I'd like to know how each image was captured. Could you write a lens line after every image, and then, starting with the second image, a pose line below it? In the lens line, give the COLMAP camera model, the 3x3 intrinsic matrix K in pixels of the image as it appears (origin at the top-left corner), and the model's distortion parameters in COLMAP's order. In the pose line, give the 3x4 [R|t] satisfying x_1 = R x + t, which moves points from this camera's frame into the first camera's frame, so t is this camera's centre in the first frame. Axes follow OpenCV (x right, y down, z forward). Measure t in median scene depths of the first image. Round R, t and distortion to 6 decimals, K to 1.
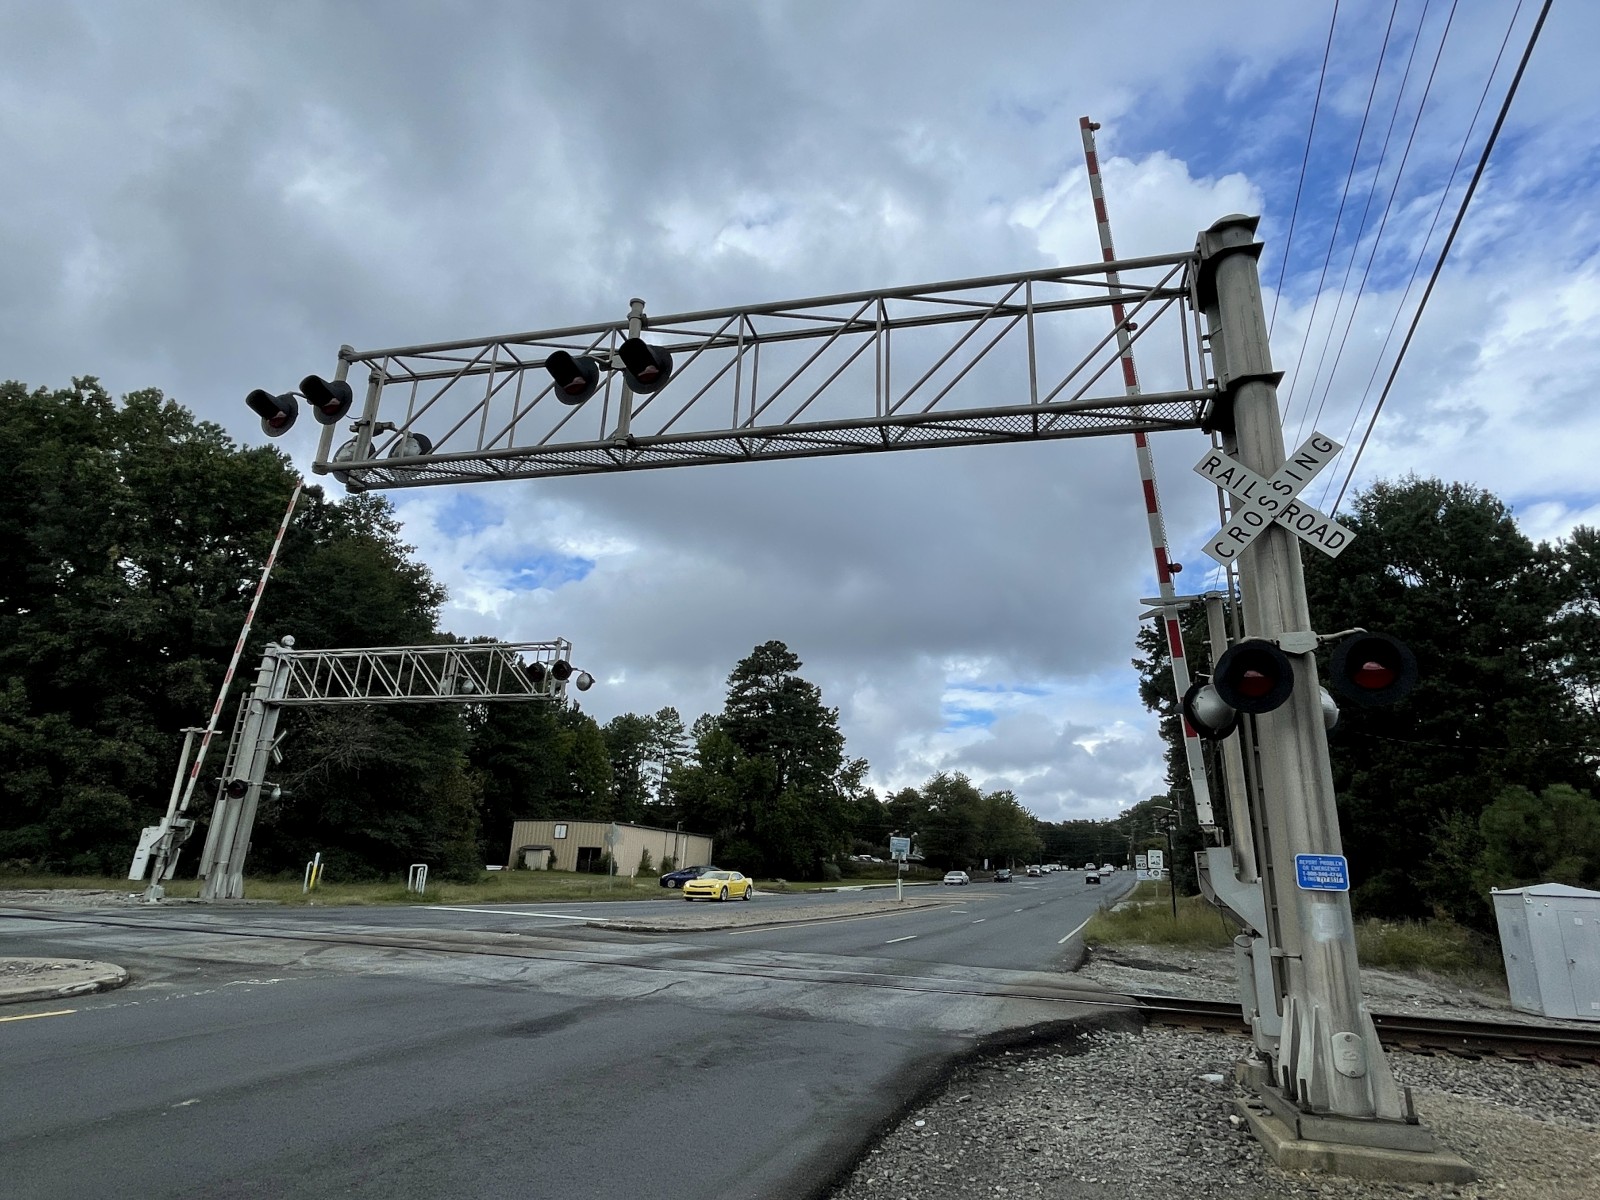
lens RADIAL K [[912.7, 0, 804.3], [0, 912.7, 600.4], [0, 0, 1]] dist [0.015253, 0.002985]
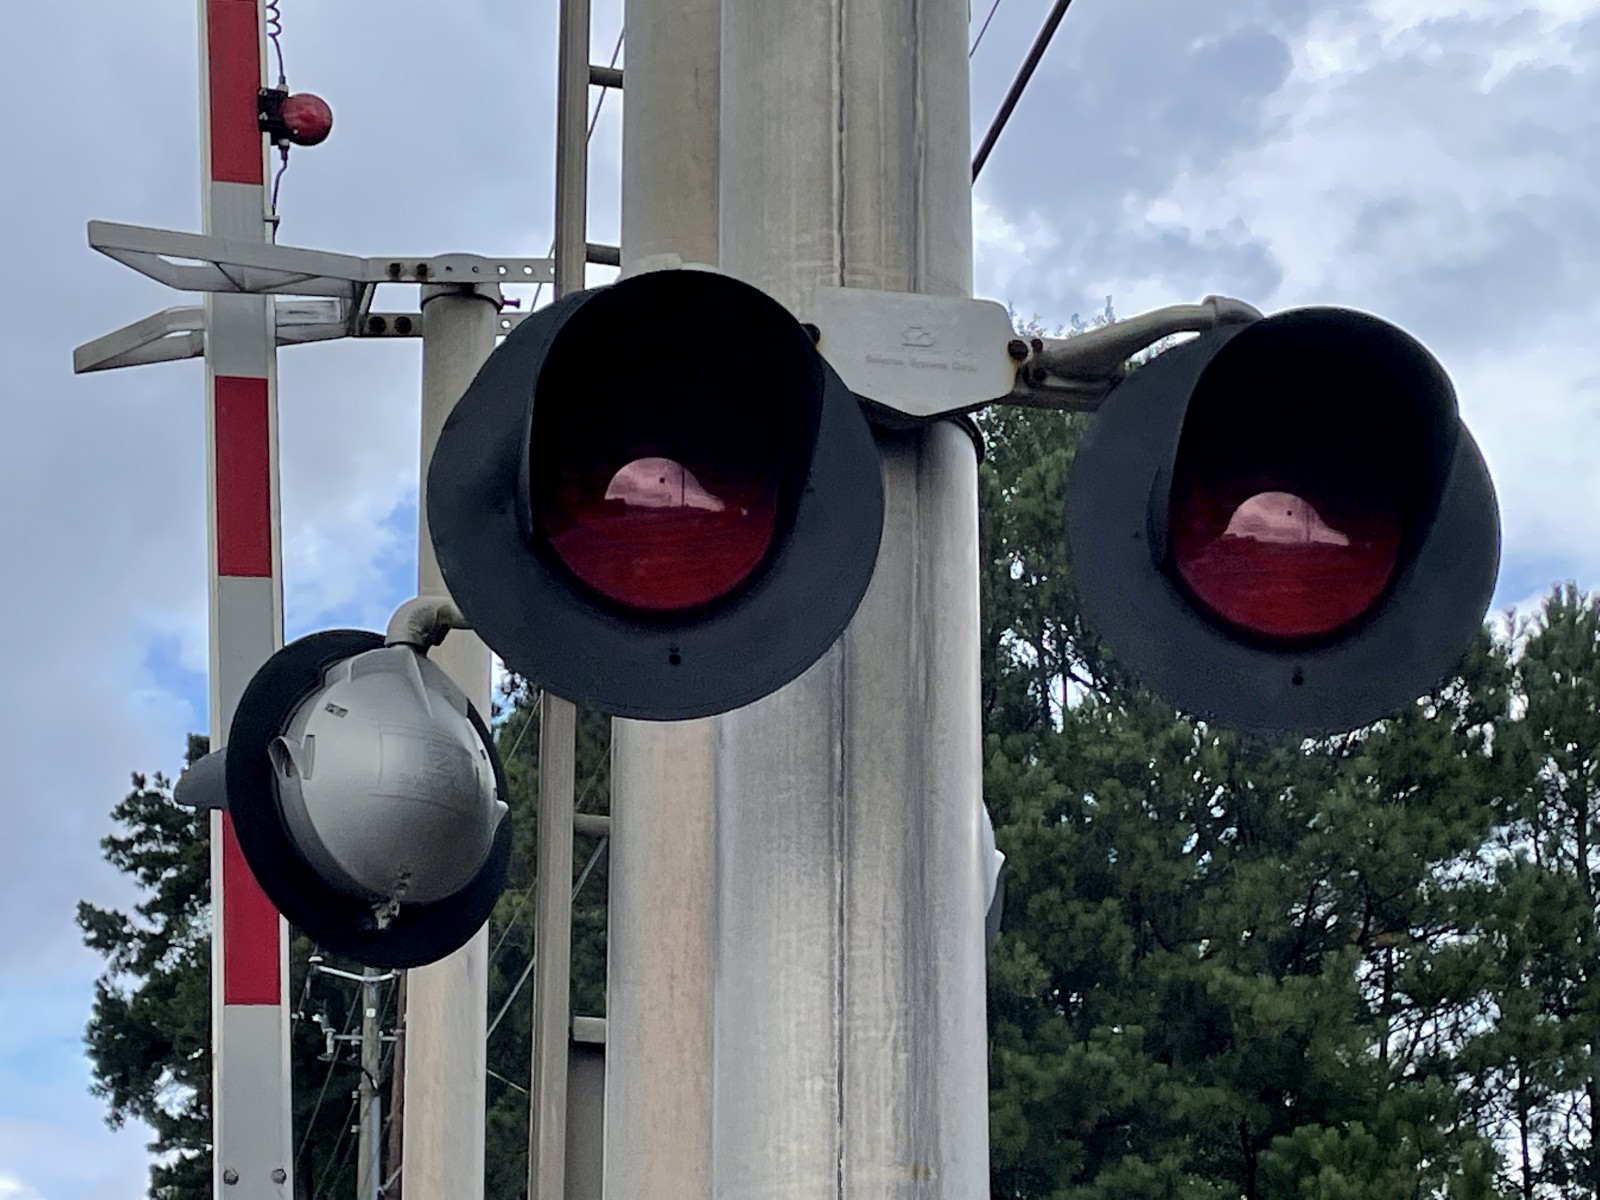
lens RADIAL K [[3600.0, 0, 791.6], [0, 3600.0, 605.4], [0, 0, 1]] dist [0.008595, 0.000000]
pose [[0.856267, 0.143662, 0.496154, 0.344032], [-0.129082, 0.989582, -0.063764, 0.233670], [-0.500145, -0.009446, 0.865890, 0.761694]]
